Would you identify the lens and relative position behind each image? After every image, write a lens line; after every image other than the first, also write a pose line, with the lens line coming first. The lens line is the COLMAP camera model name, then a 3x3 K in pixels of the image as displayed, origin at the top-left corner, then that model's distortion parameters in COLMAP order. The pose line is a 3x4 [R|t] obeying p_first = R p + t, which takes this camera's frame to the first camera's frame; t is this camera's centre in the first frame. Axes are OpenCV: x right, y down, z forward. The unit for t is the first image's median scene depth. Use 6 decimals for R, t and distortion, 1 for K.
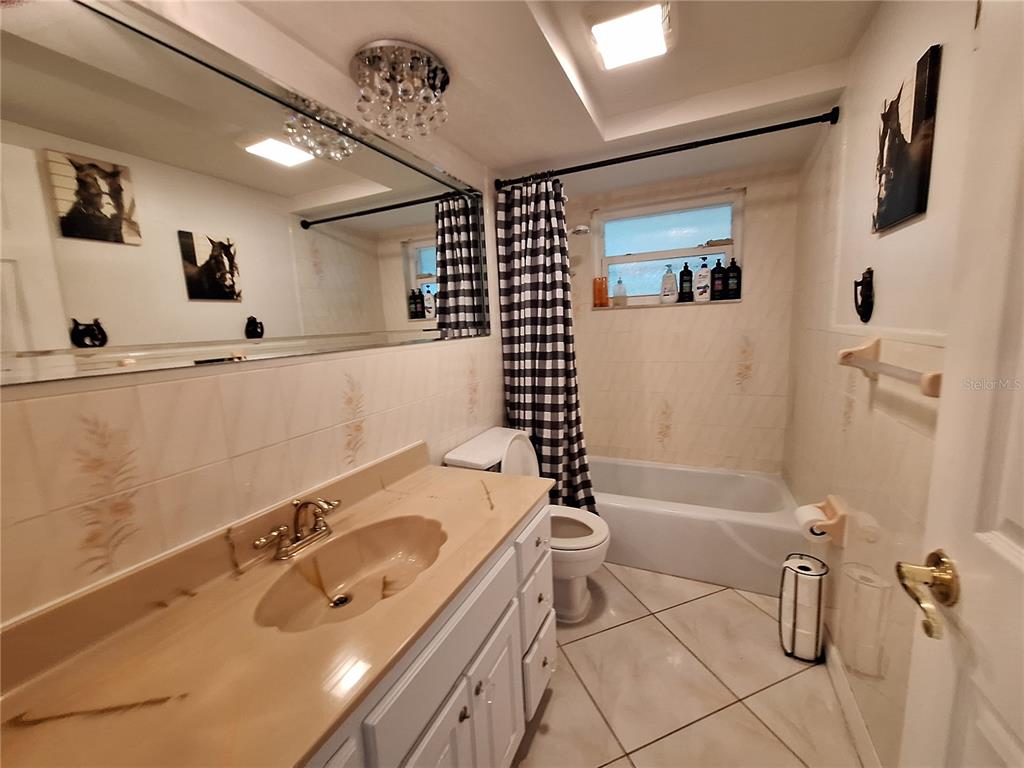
lens RADIAL K [[405.8, 0, 520.5], [0, 405.8, 380.0], [0, 0, 1]] dist [-0.008035, 0.002726]
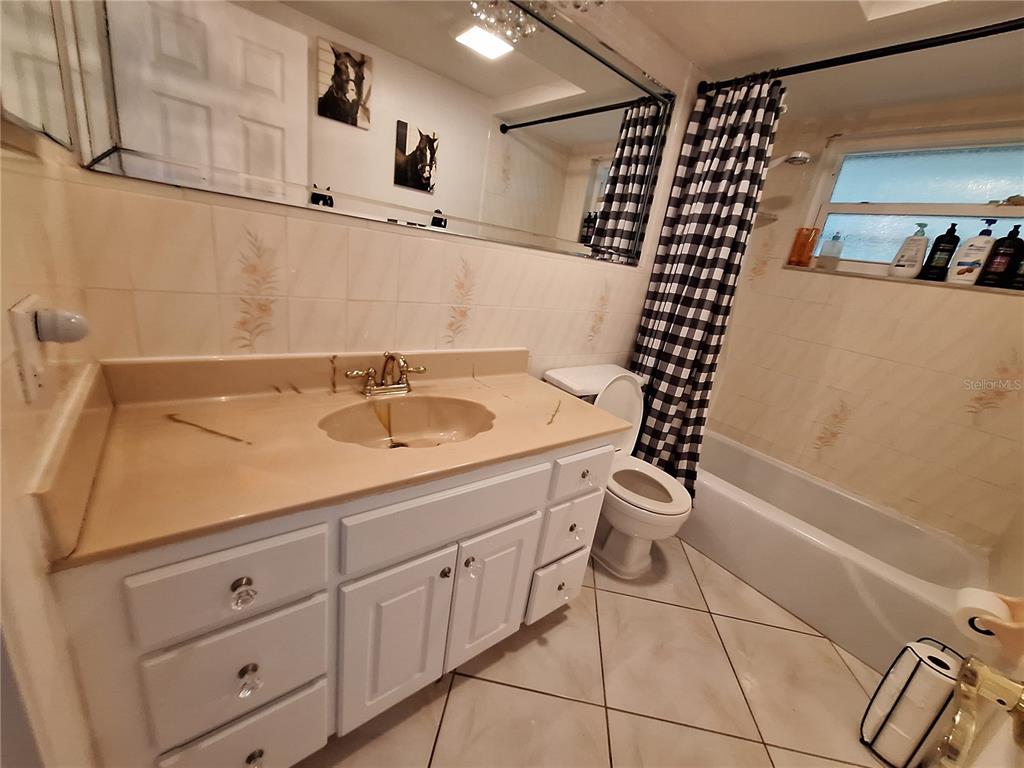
lens RADIAL K [[405.8, 0, 514.5], [0, 405.8, 377.6], [0, 0, 1]] dist [-0.008035, 0.002726]
pose [[0.873038, 0.307051, -0.378846, 0.119101], [-0.253041, 0.949346, 0.186311, 0.030433], [0.416863, -0.066793, 0.906512, 0.048750]]
